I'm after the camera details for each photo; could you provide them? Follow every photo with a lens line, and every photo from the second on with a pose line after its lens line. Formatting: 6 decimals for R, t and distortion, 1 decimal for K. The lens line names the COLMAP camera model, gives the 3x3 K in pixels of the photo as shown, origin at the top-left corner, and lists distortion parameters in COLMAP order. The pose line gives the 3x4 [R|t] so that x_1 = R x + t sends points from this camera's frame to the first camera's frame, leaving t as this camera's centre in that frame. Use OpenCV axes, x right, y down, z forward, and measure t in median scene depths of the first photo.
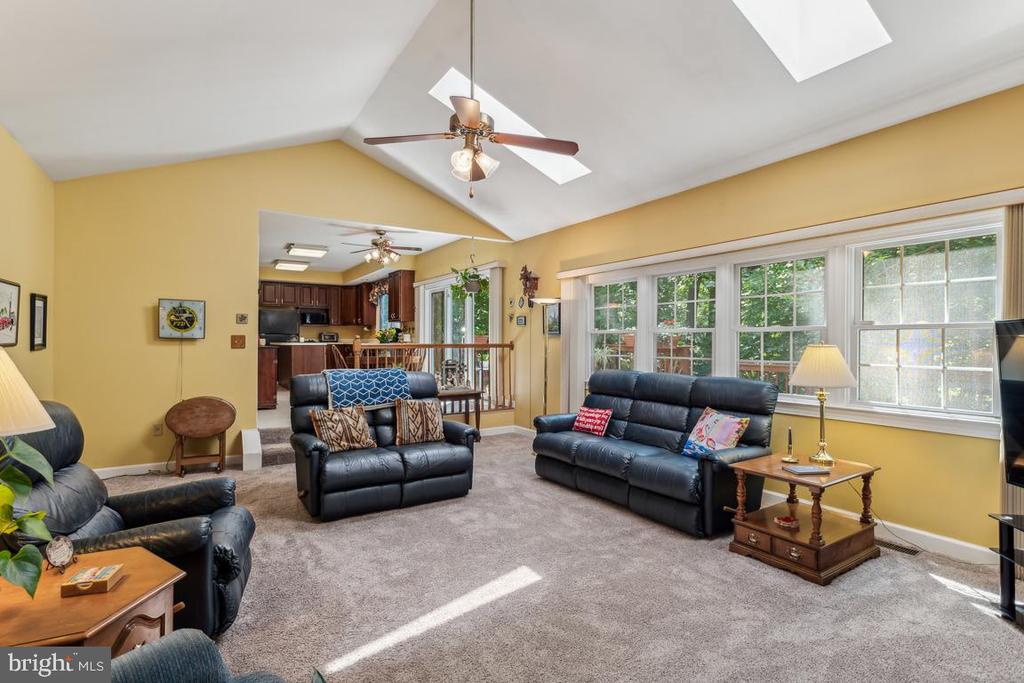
lens RADIAL K [[498.7, 0, 508.9], [0, 498.7, 338.6], [0, 0, 1]] dist [-0.002507, 0.005252]
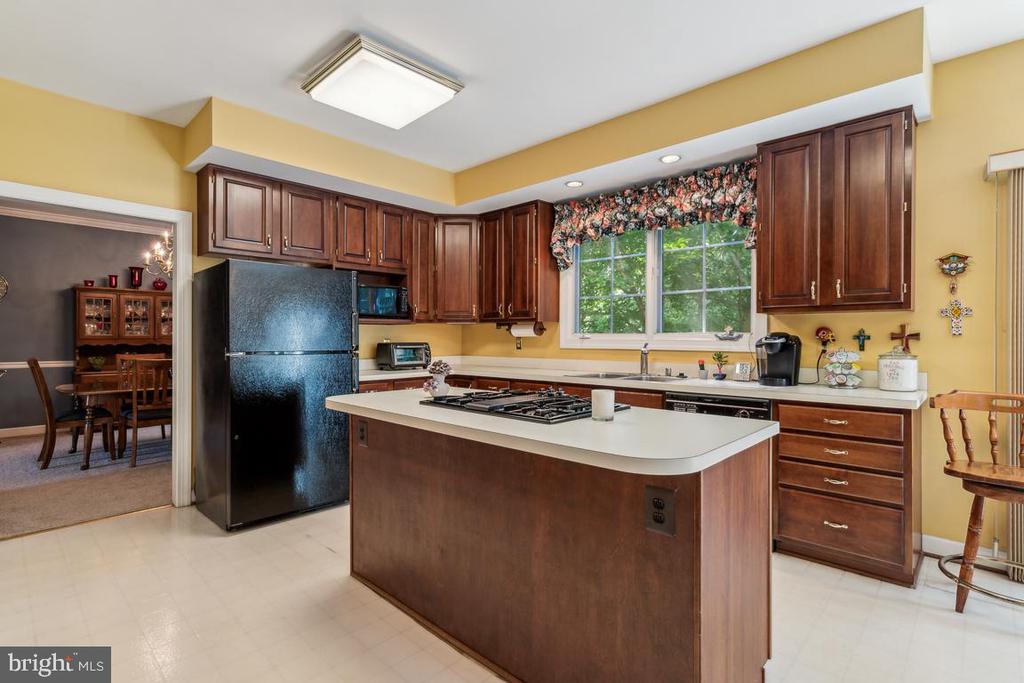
lens RADIAL K [[498.7, 0, 507.0], [0, 498.7, 339.5], [0, 0, 1]] dist [-0.002507, 0.005252]
pose [[0.970365, -0.001886, 0.241638, -0.386750], [0.002088, 0.999998, -0.000579, -0.014023], [-0.241636, 0.001066, 0.970366, 0.647726]]
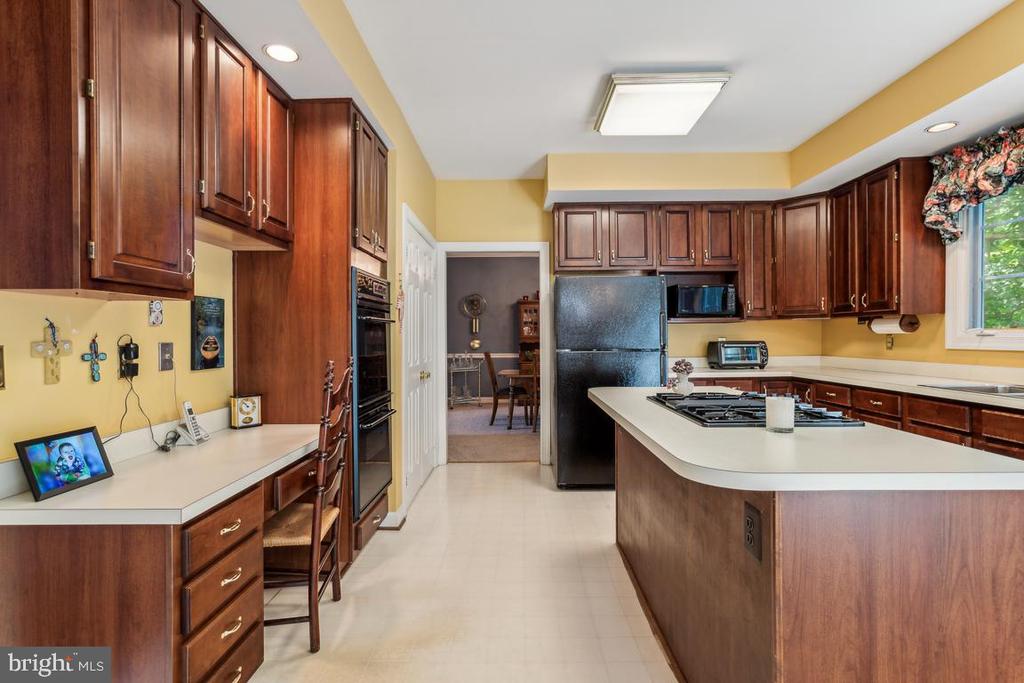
lens RADIAL K [[498.7, 0, 510.1], [0, 498.7, 339.3], [0, 0, 1]] dist [-0.002507, 0.005252]
pose [[0.841004, -0.005076, -0.541006, -0.314096], [0.006391, 0.999979, 0.000551, -0.014641], [0.540992, -0.003921, 0.841019, 0.636774]]
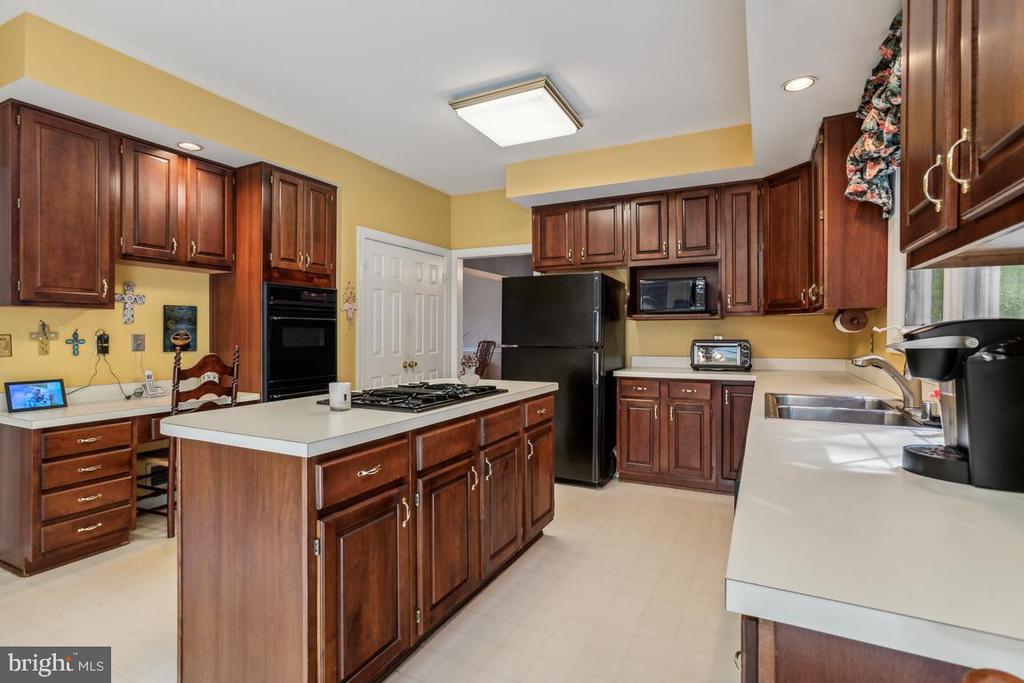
lens RADIAL K [[498.7, 0, 511.7], [0, 498.7, 338.4], [0, 0, 1]] dist [-0.002507, 0.005252]
pose [[0.516247, 0.007943, -0.856403, -0.164081], [-0.003570, 0.999968, 0.007123, -0.014626], [0.856432, -0.000620, 0.516259, 0.745269]]
